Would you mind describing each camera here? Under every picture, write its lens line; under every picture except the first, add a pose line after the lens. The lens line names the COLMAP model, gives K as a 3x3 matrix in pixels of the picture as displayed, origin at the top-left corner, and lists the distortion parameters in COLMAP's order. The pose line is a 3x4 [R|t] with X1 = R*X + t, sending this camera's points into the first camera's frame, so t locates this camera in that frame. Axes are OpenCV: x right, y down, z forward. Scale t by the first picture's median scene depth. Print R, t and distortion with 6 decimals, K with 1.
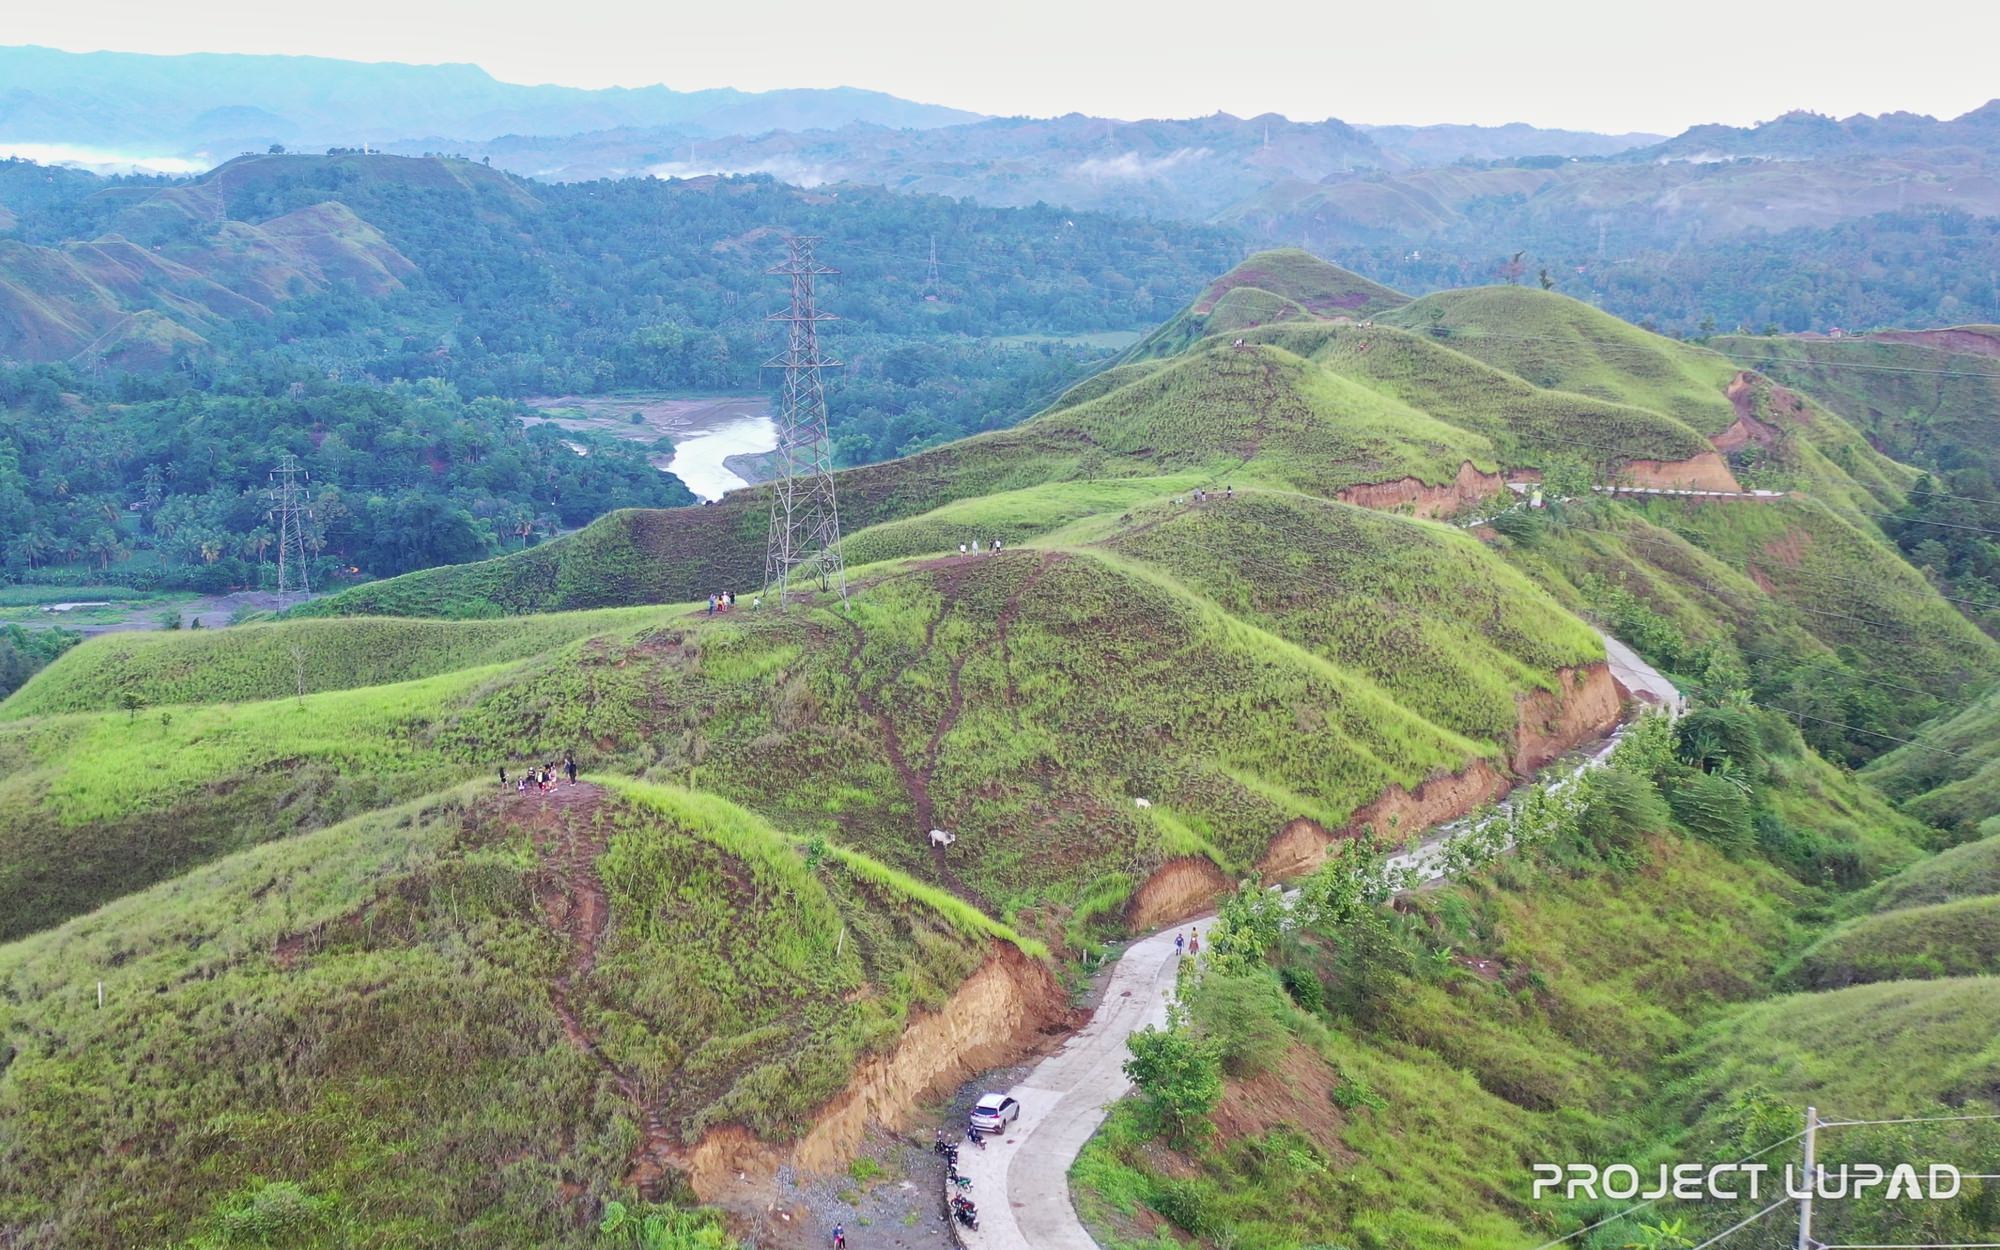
lens RADIAL K [[2466.8, 0, 994.1], [0, 2466.8, 622.8], [0, 0, 1]] dist [-0.025043, -0.018533]
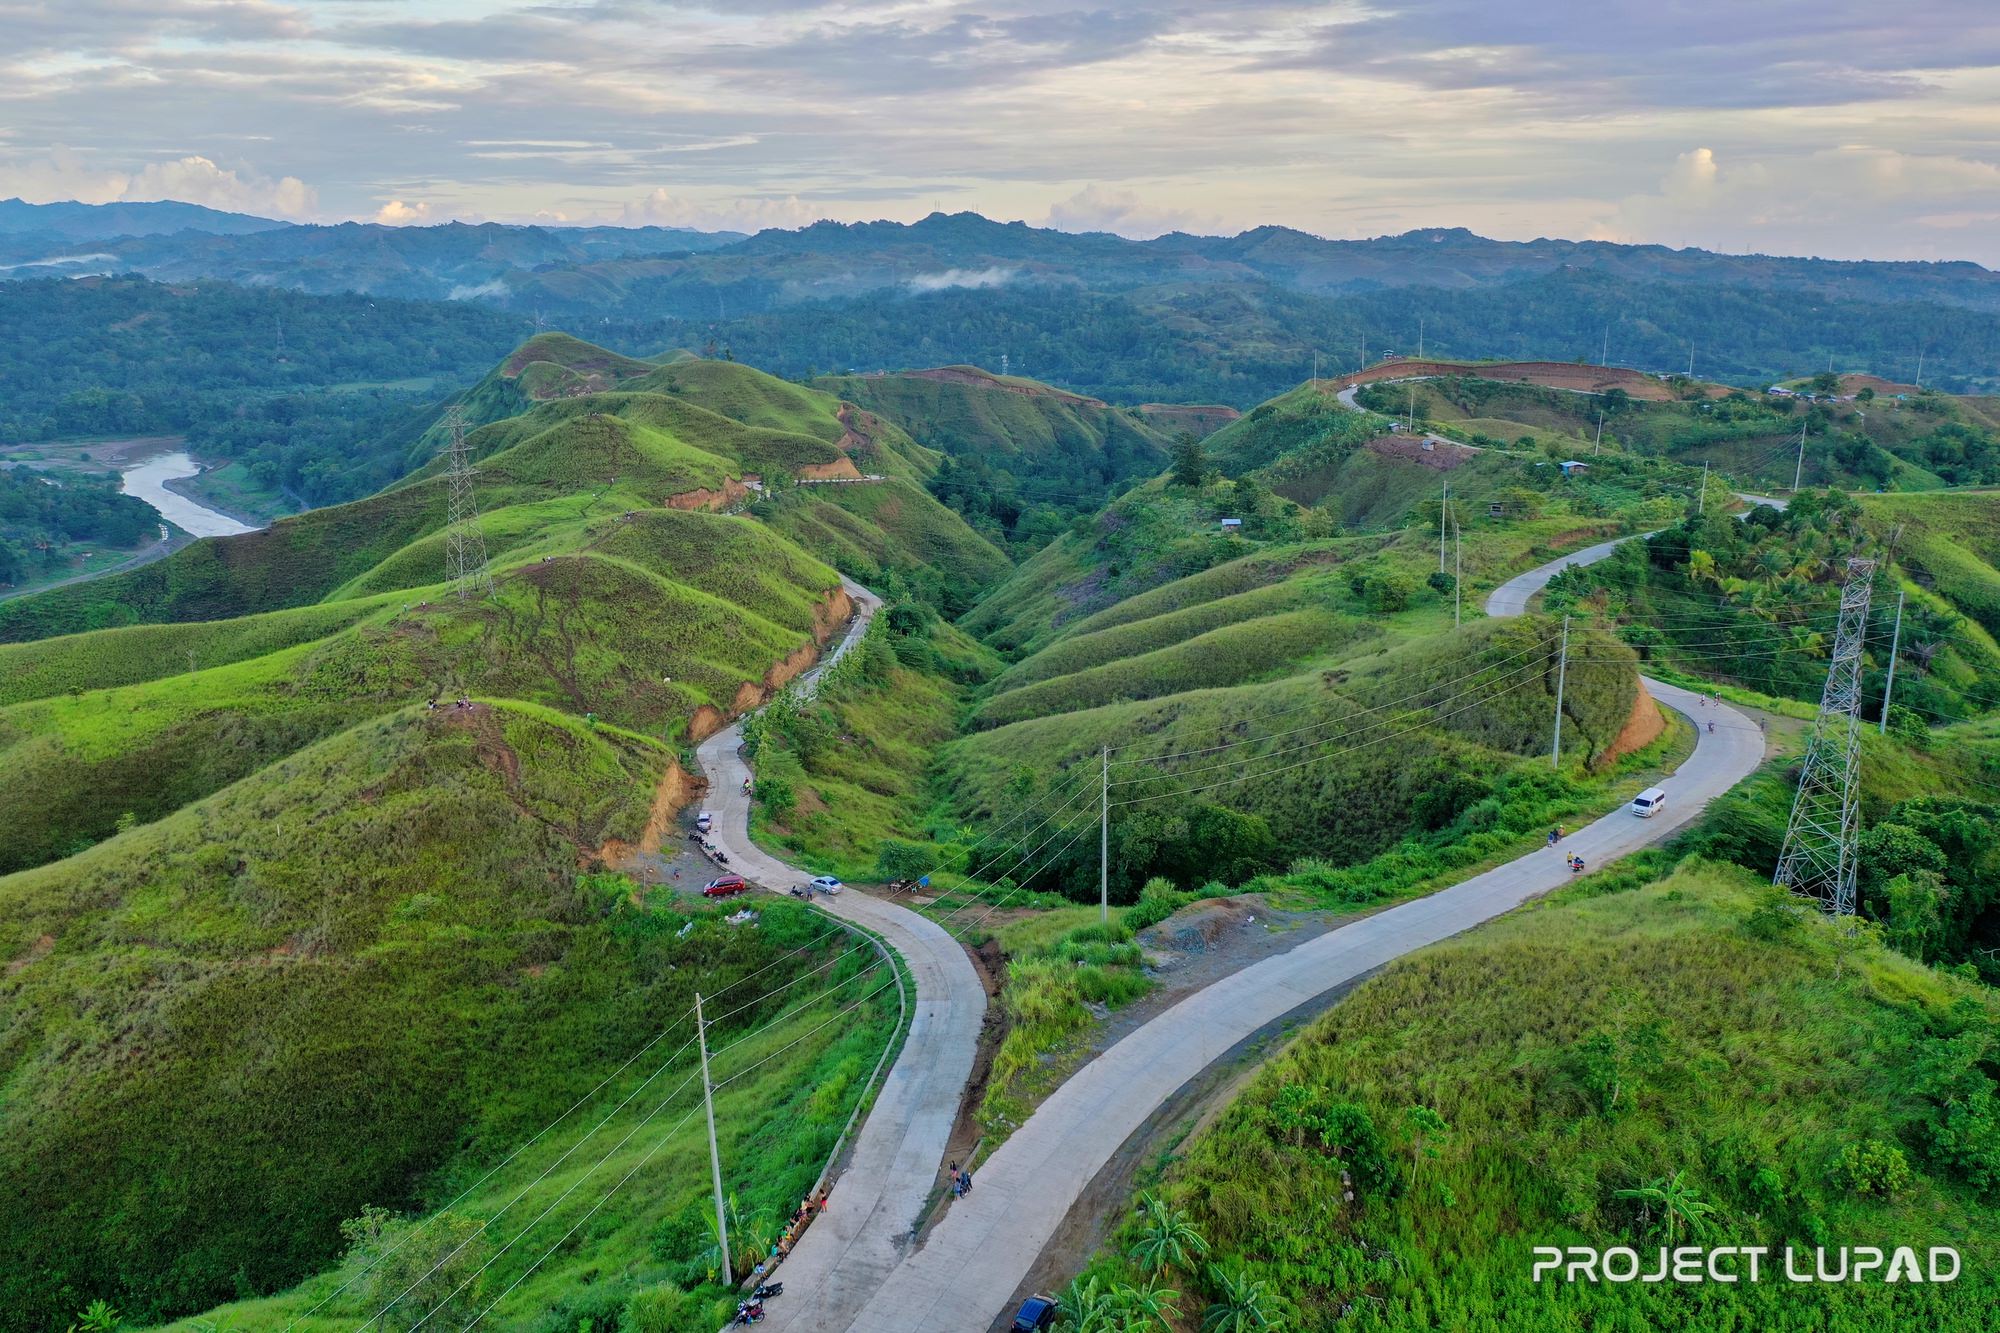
lens RADIAL K [[1552.7, 0, 995.7], [0, 1552.7, 663.6], [0, 0, 1]] dist [-0.027888, 0.000849]
pose [[0.912885, -0.110289, 0.393037, -0.155179], [0.079526, 0.992413, 0.093768, -0.032297], [-0.400397, -0.054342, 0.914729, -0.221873]]
